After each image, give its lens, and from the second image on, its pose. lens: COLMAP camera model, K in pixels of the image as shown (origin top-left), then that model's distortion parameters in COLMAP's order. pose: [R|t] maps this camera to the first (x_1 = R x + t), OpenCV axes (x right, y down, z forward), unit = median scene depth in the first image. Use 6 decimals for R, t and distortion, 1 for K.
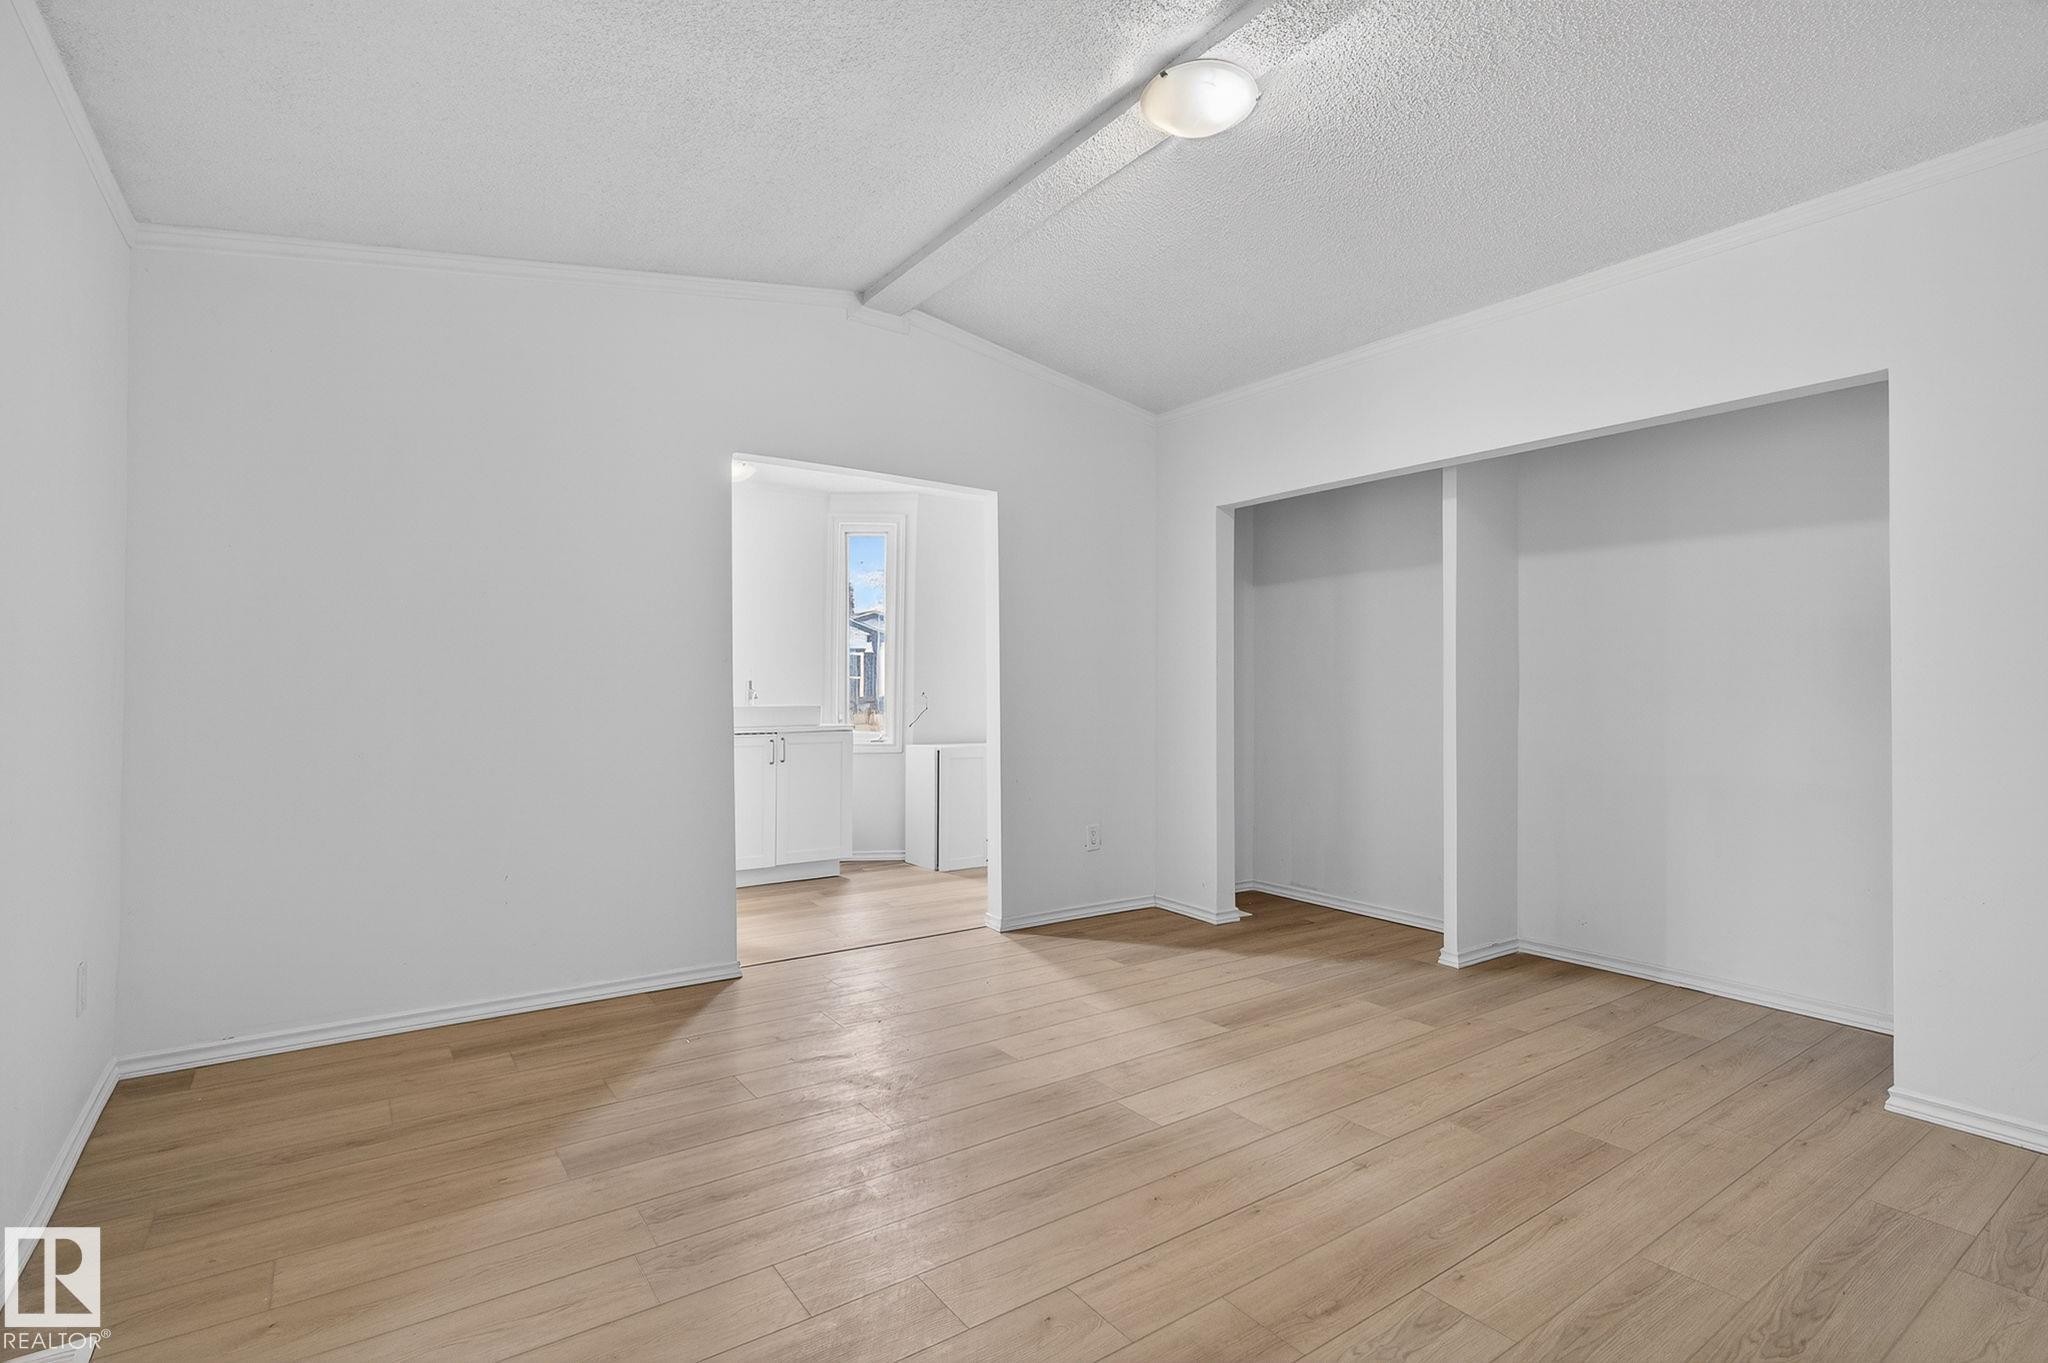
lens RADIAL K [[956.4, 0, 1008.0], [0, 956.4, 680.3], [0, 0, 1]] dist [0.003583, -0.000343]
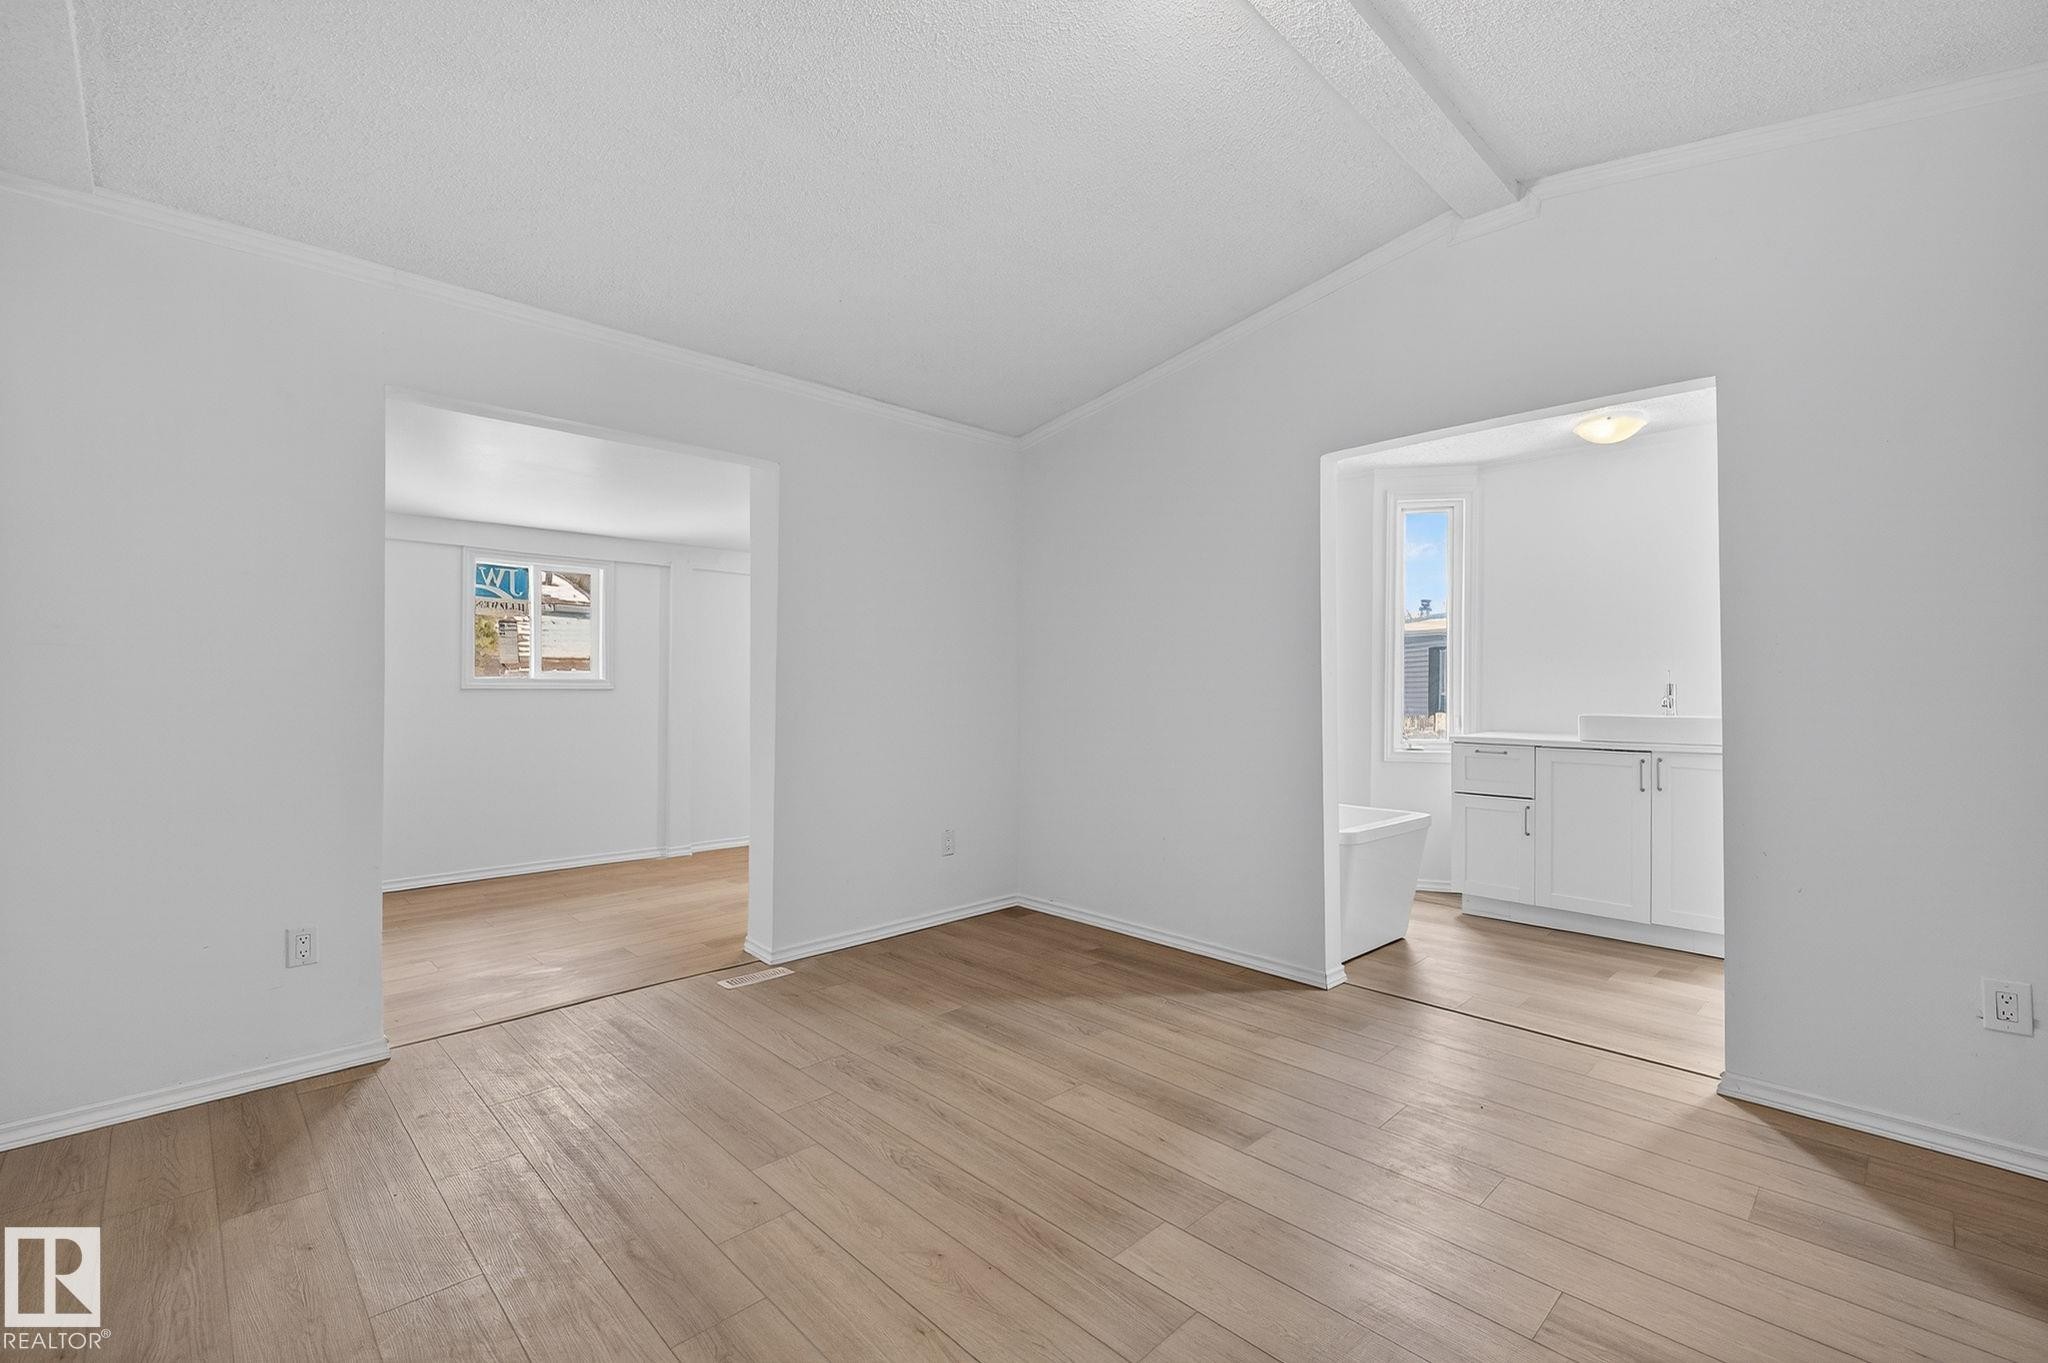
lens RADIAL K [[931.6, 0, 1024.0], [0, 931.6, 681.5], [0, 0, 1]] dist [0.000806, -0.000174]
pose [[0.143929, -0.007652, -0.989558, 0.674533], [0.003813, 0.999967, -0.007178, 0.003693], [0.989581, -0.002740, 0.143953, 0.617235]]
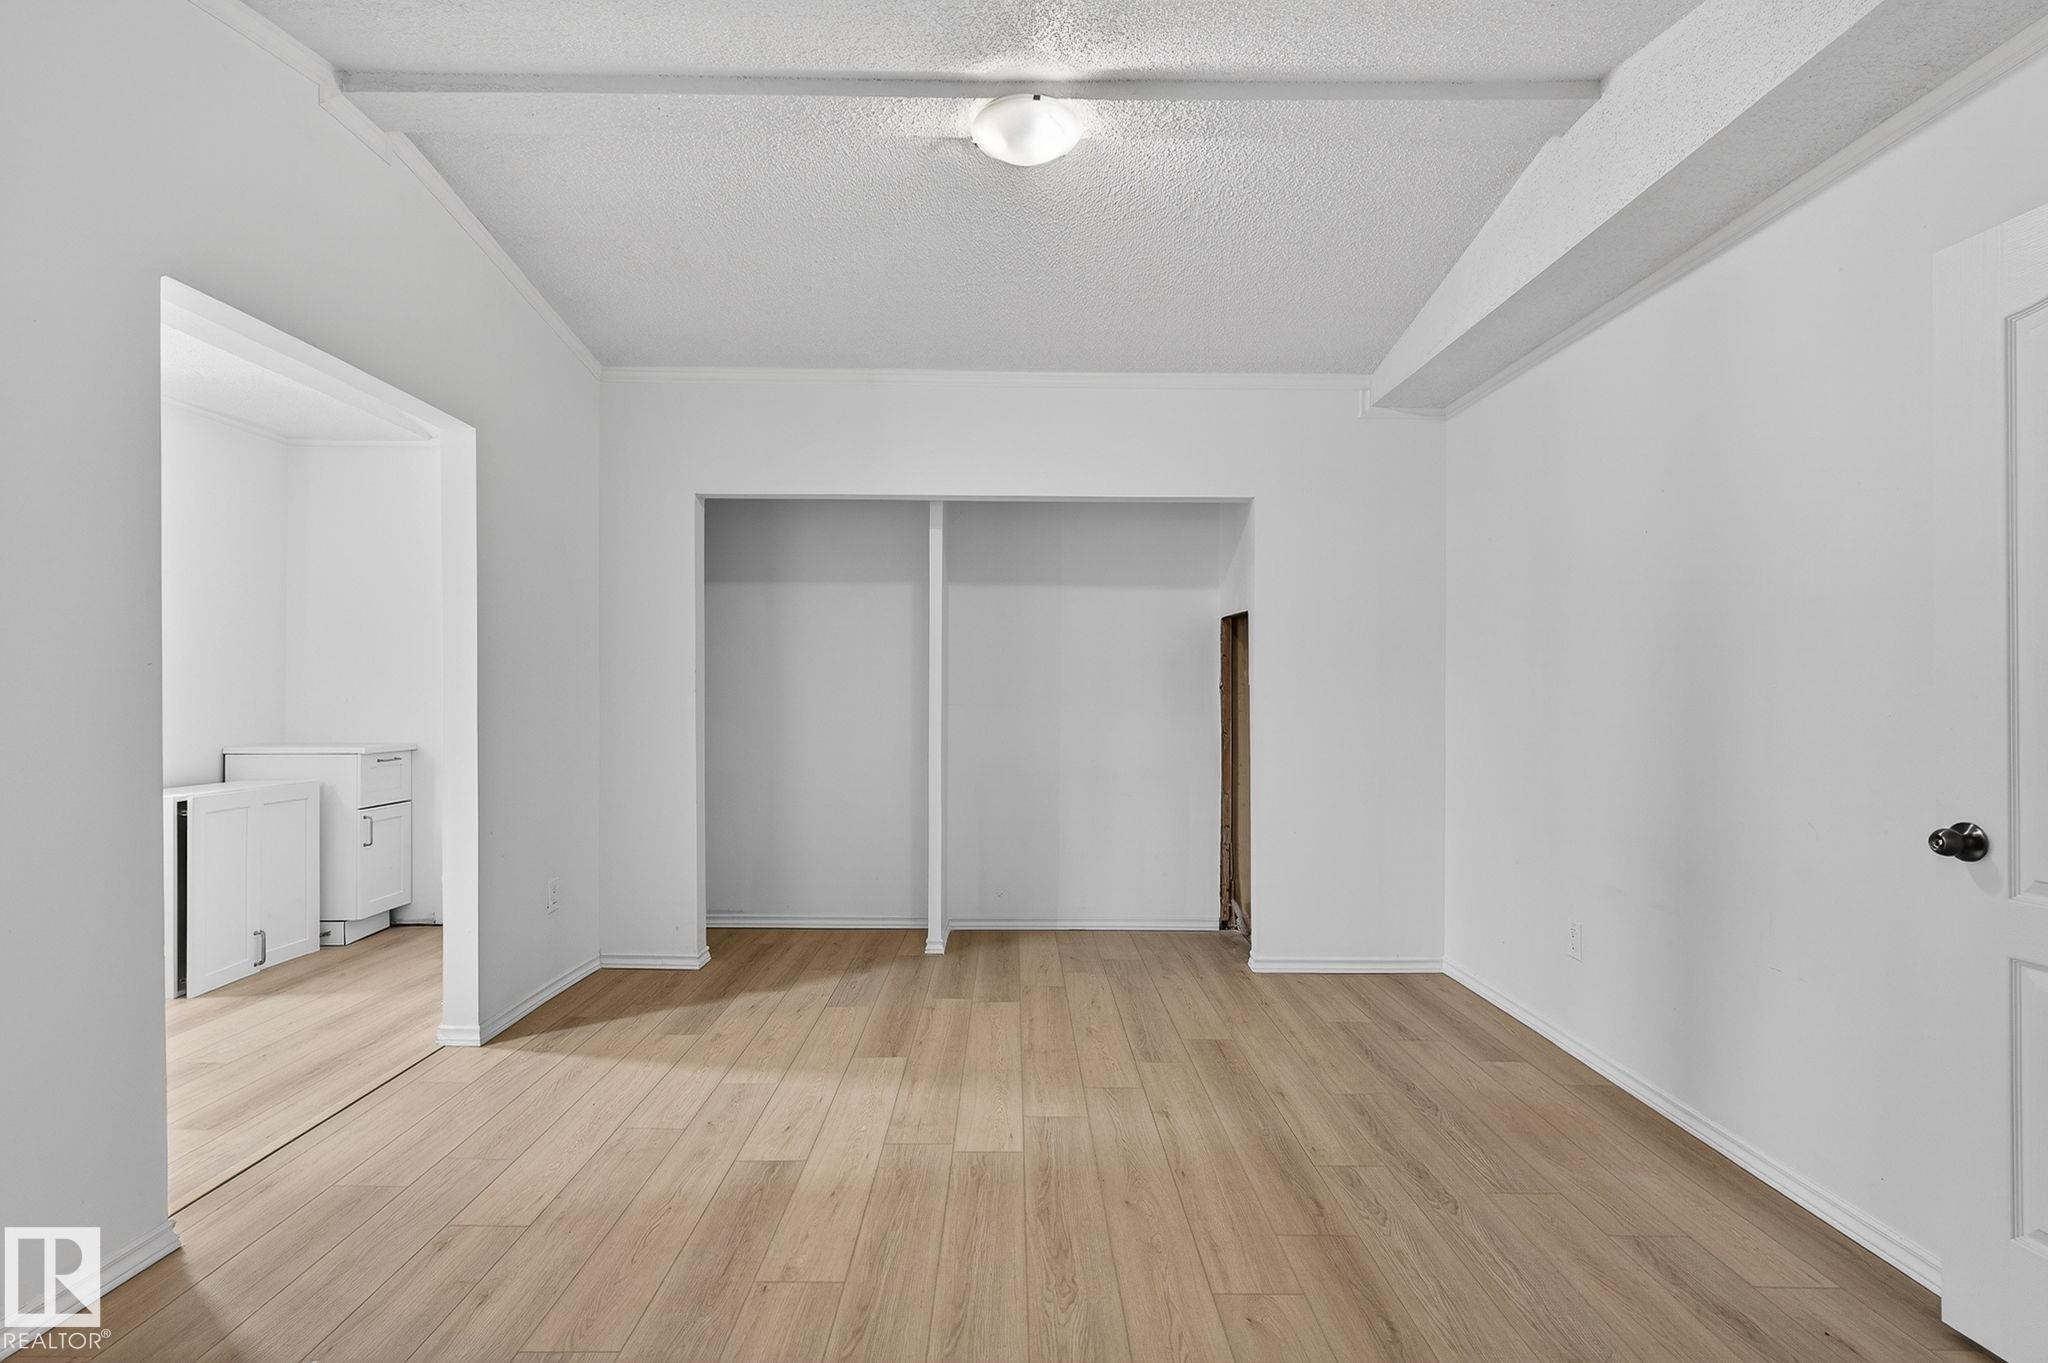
lens RADIAL K [[1027.1, 0, 1024.0], [0, 1027.1, 681.5], [0, 0, 1]] dist [-0.000433, -0.000613]
pose [[0.551898, 0.007451, 0.833878, -0.549287], [-0.011230, 0.999936, -0.001502, -0.016279], [-0.833836, -0.008536, 0.551947, 0.310382]]
